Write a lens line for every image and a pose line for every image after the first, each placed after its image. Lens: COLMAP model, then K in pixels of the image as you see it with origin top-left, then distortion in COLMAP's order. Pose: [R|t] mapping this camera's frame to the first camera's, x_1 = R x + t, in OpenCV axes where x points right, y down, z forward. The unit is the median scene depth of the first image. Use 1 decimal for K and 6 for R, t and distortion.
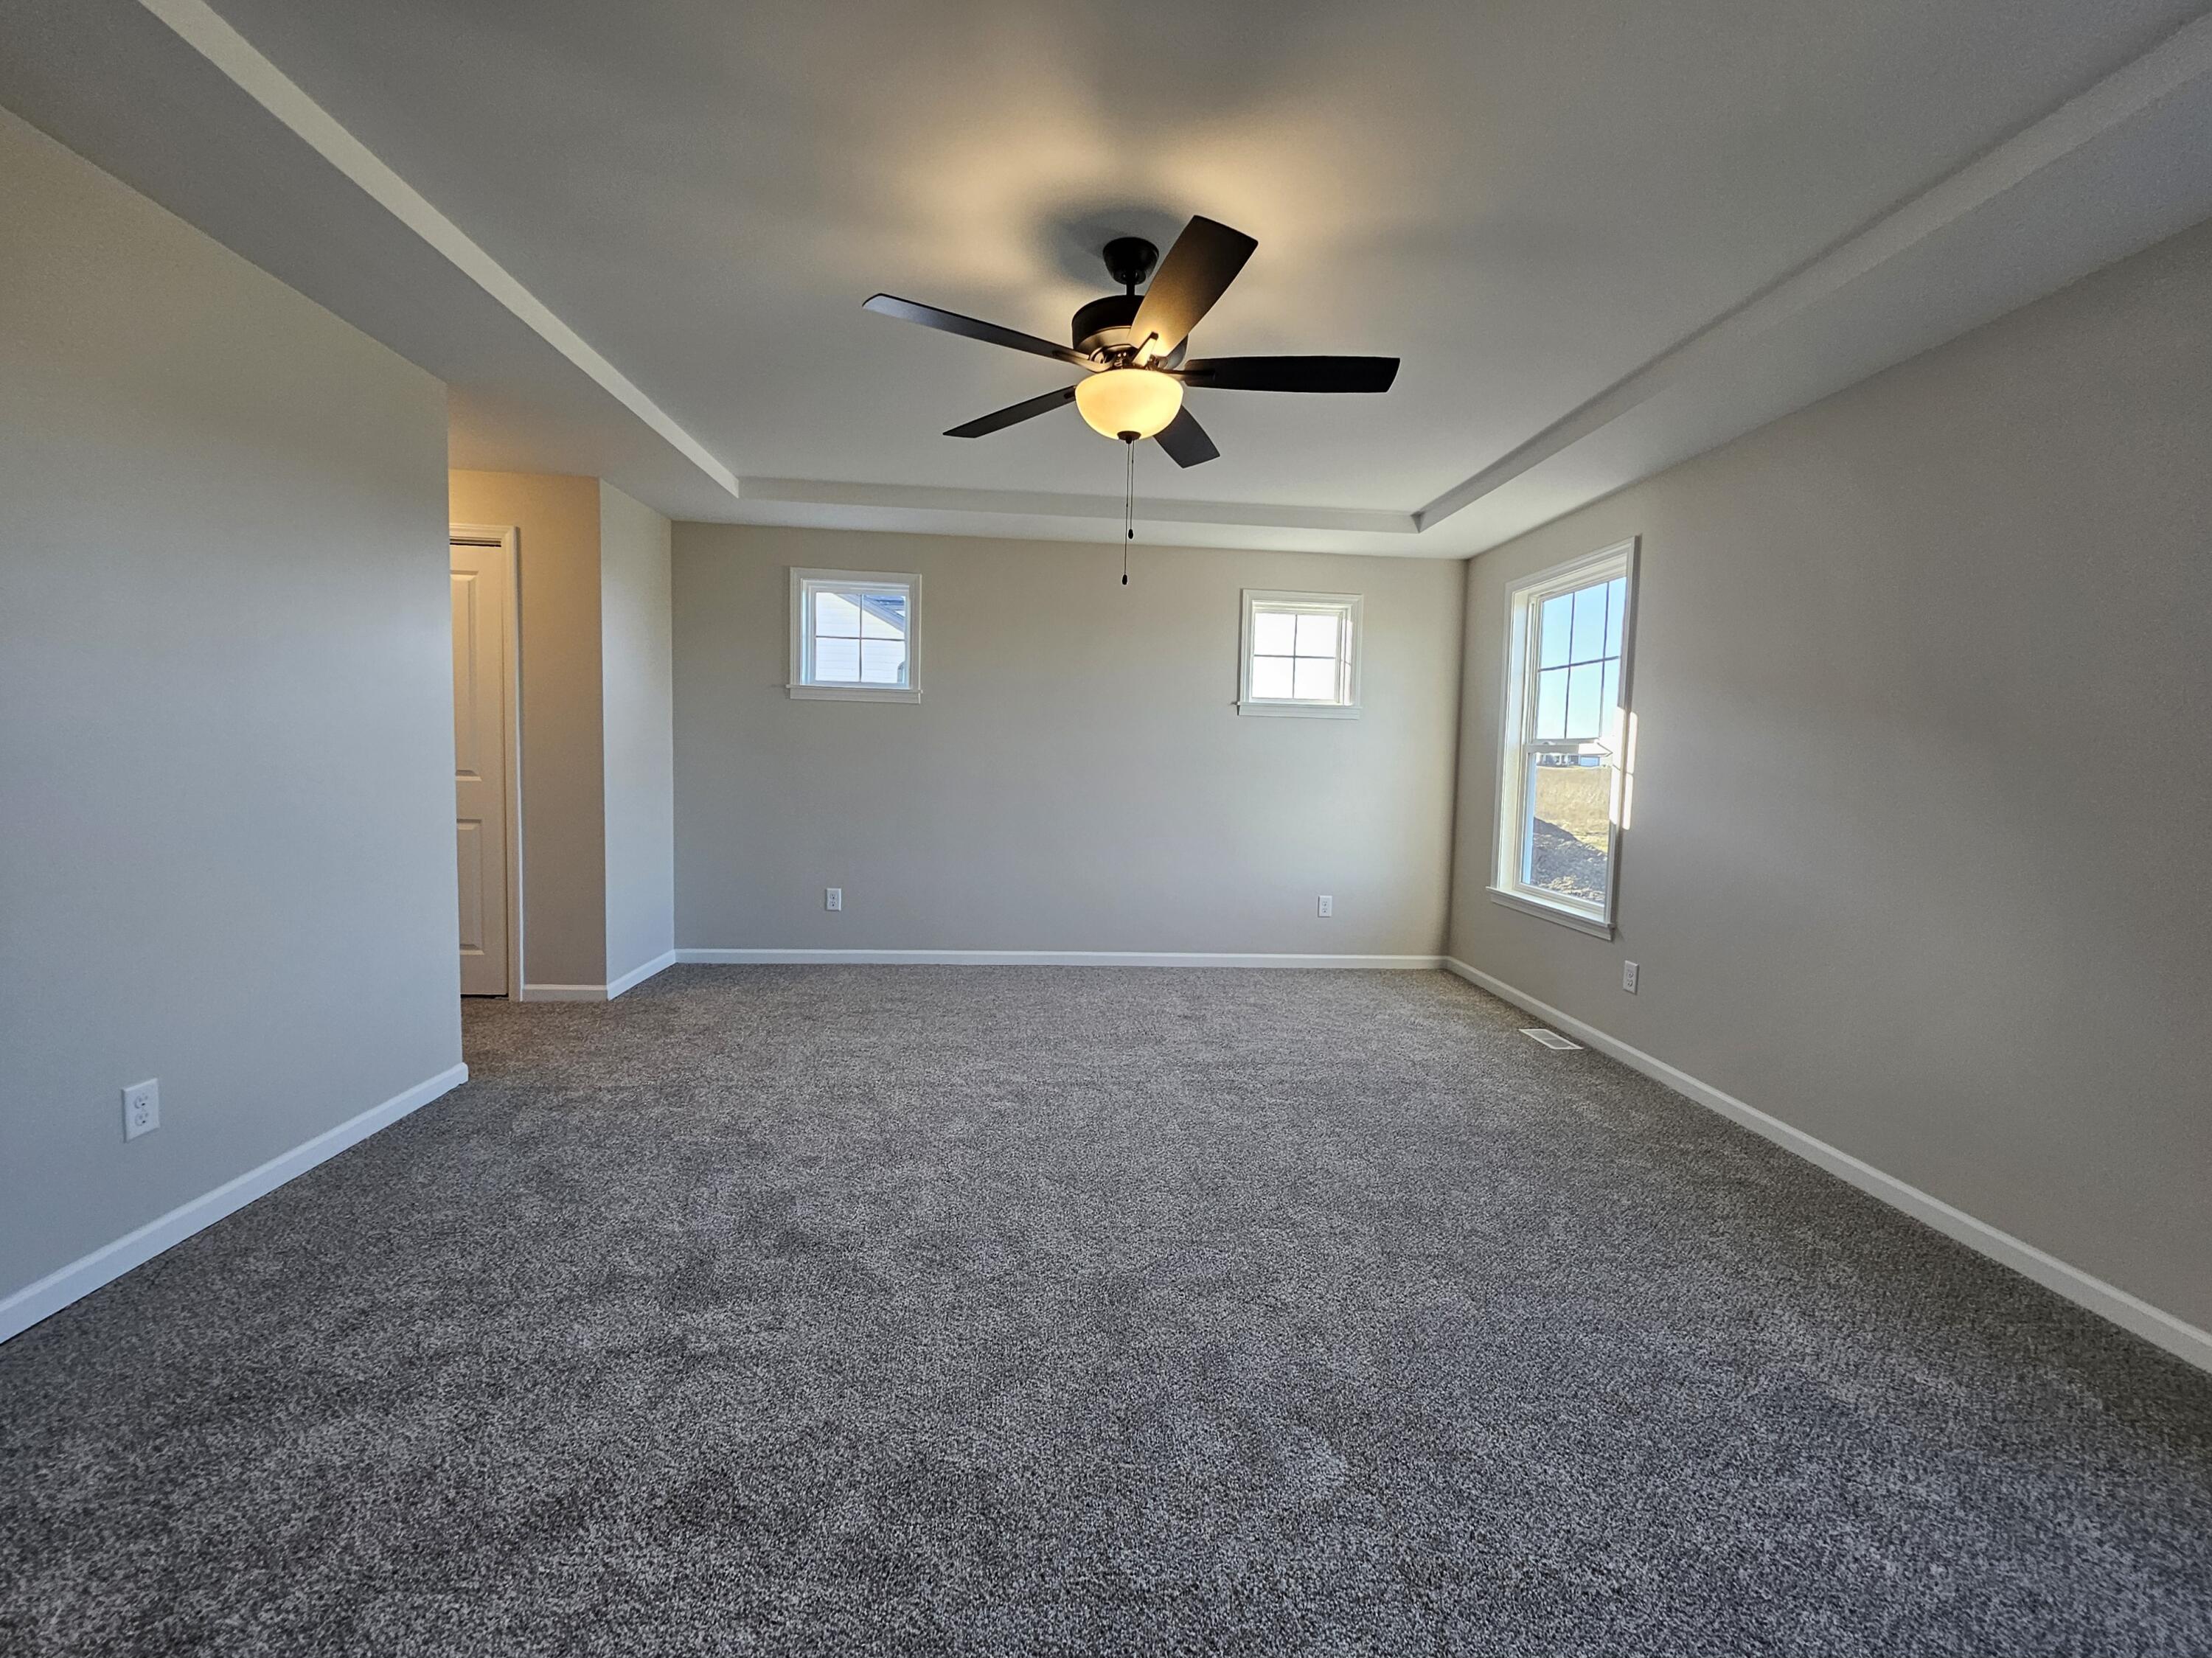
lens RADIAL K [[868.0, 0, 1119.5], [0, 868.0, 814.3], [0, 0, 1]] dist [-0.000012, -0.000454]
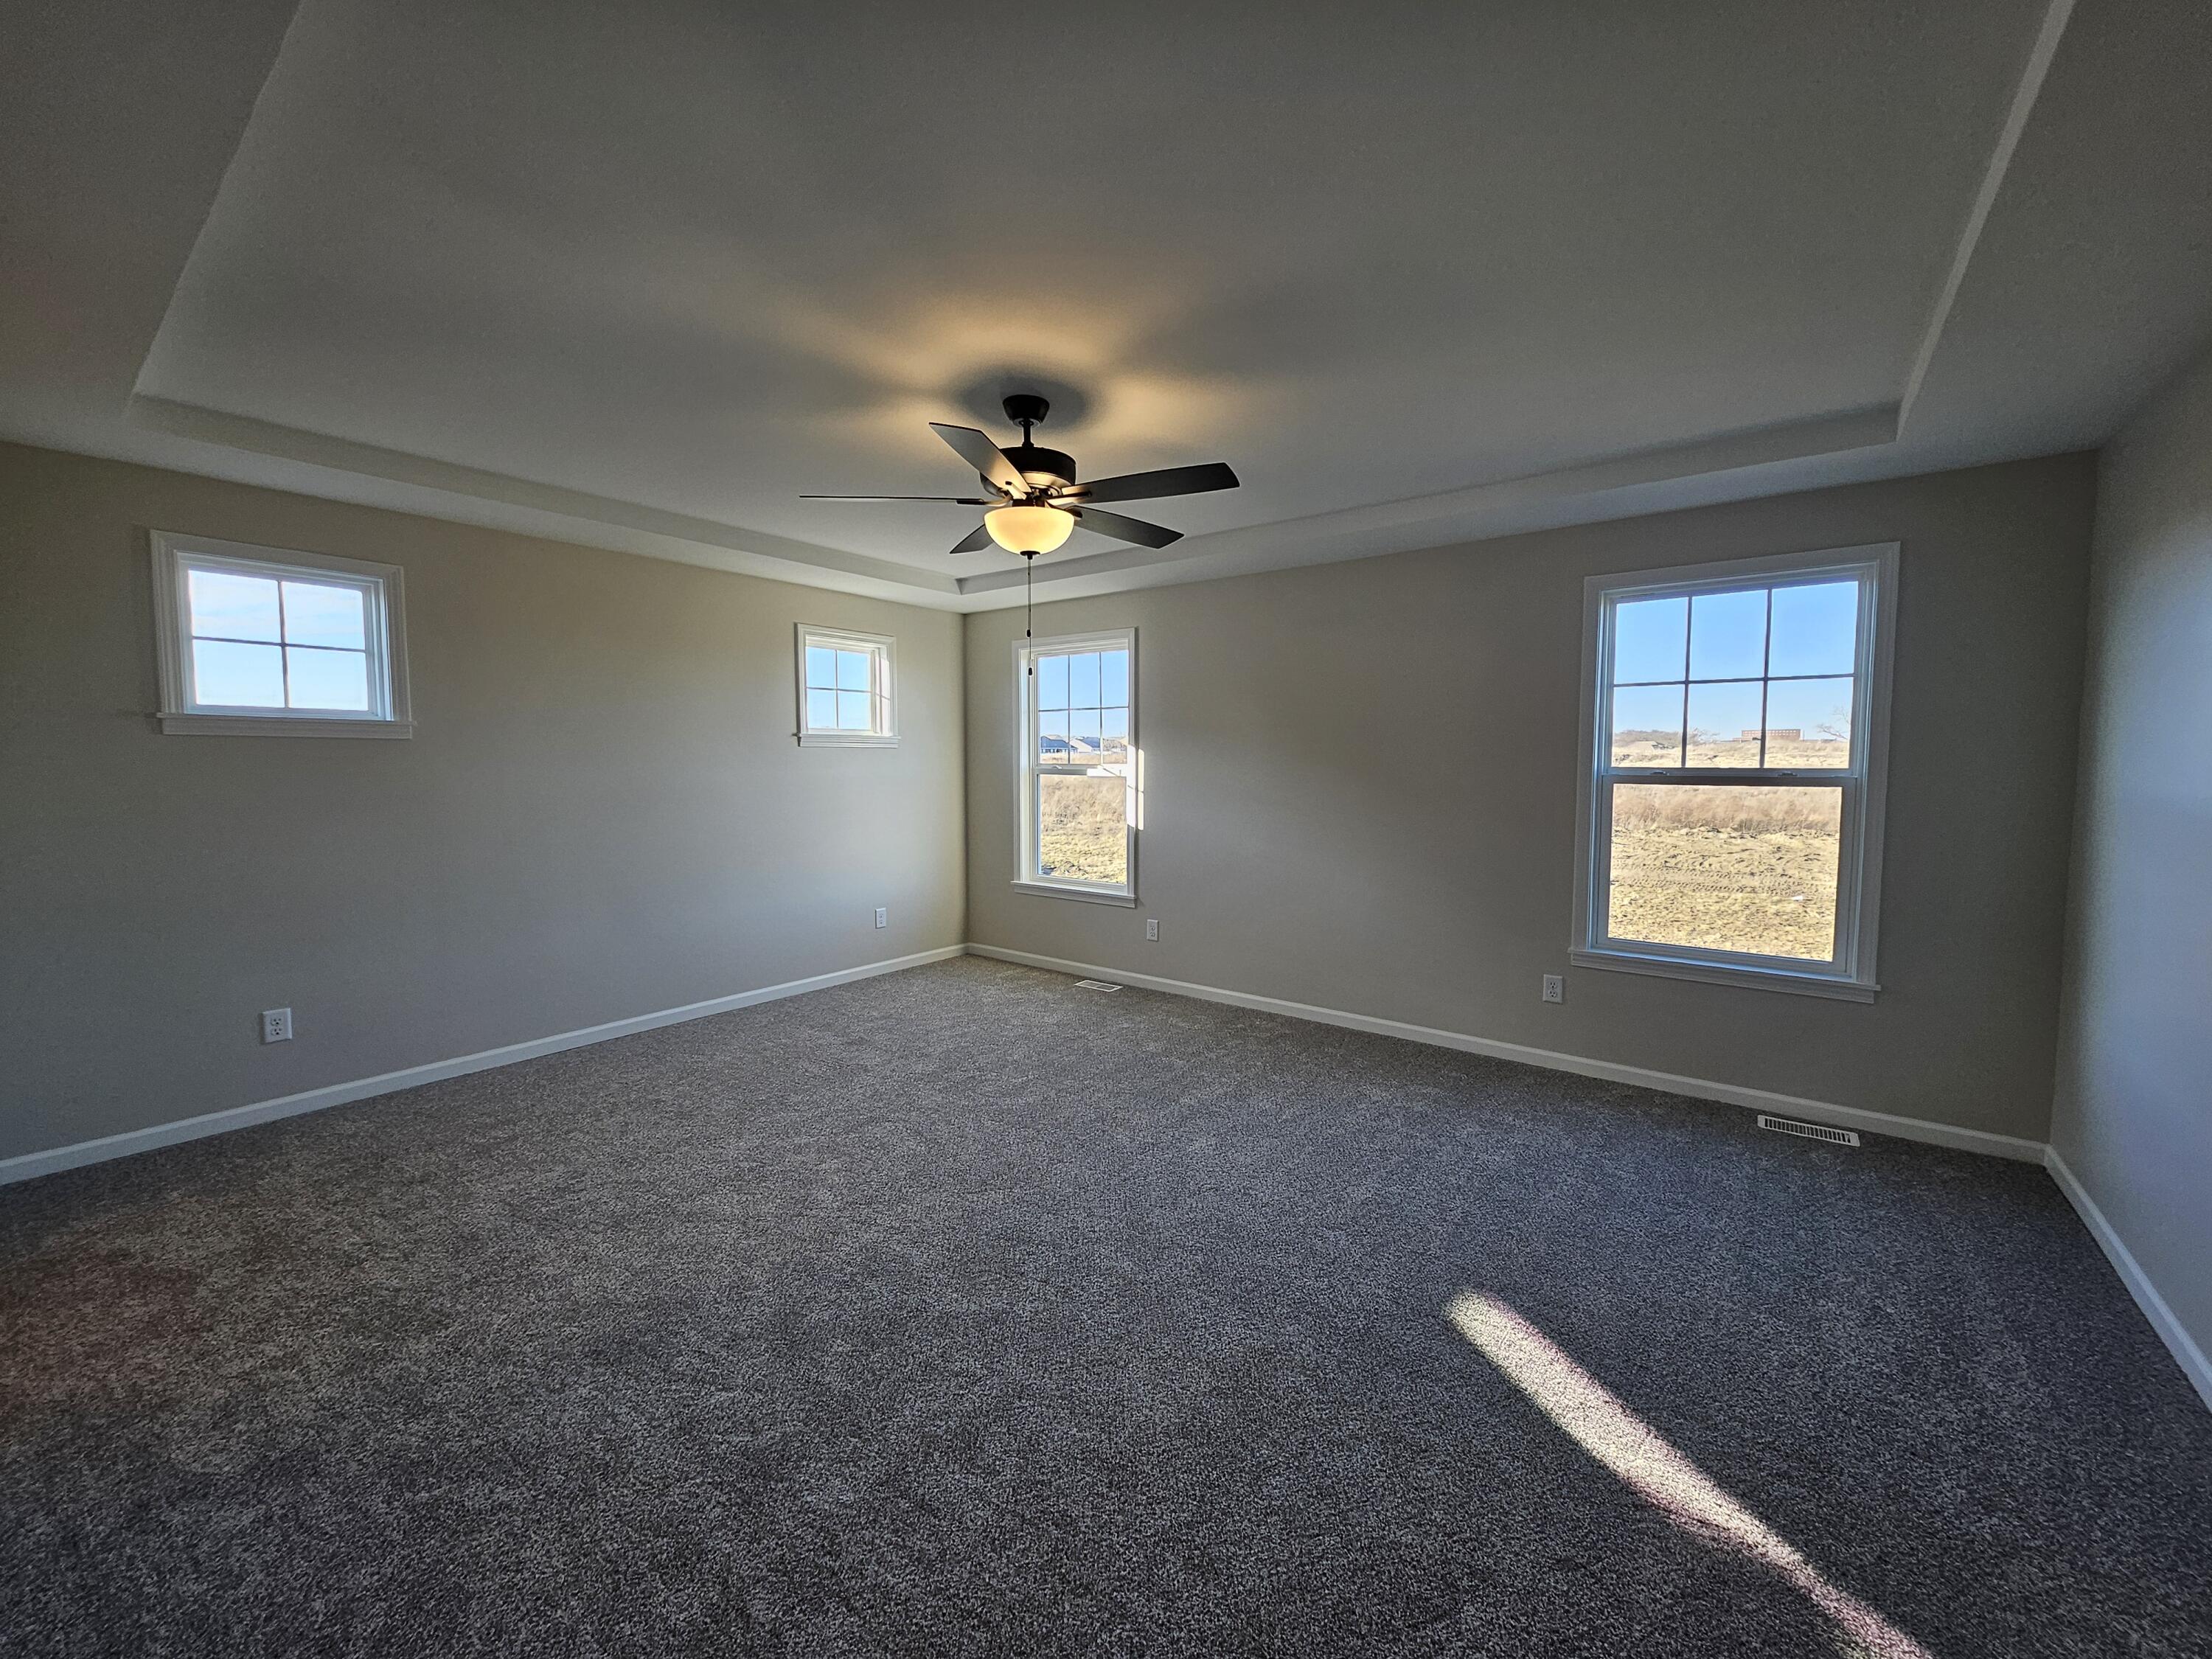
lens RADIAL K [[863.0, 0, 1100.6], [0, 863.0, 818.2], [0, 0, 1]] dist [0.012819, -0.009797]
pose [[0.676082, -0.079125, 0.732565, -0.506625], [0.067549, 0.996686, 0.045312, -0.070565], [-0.733723, 0.018850, 0.679187, 0.070813]]
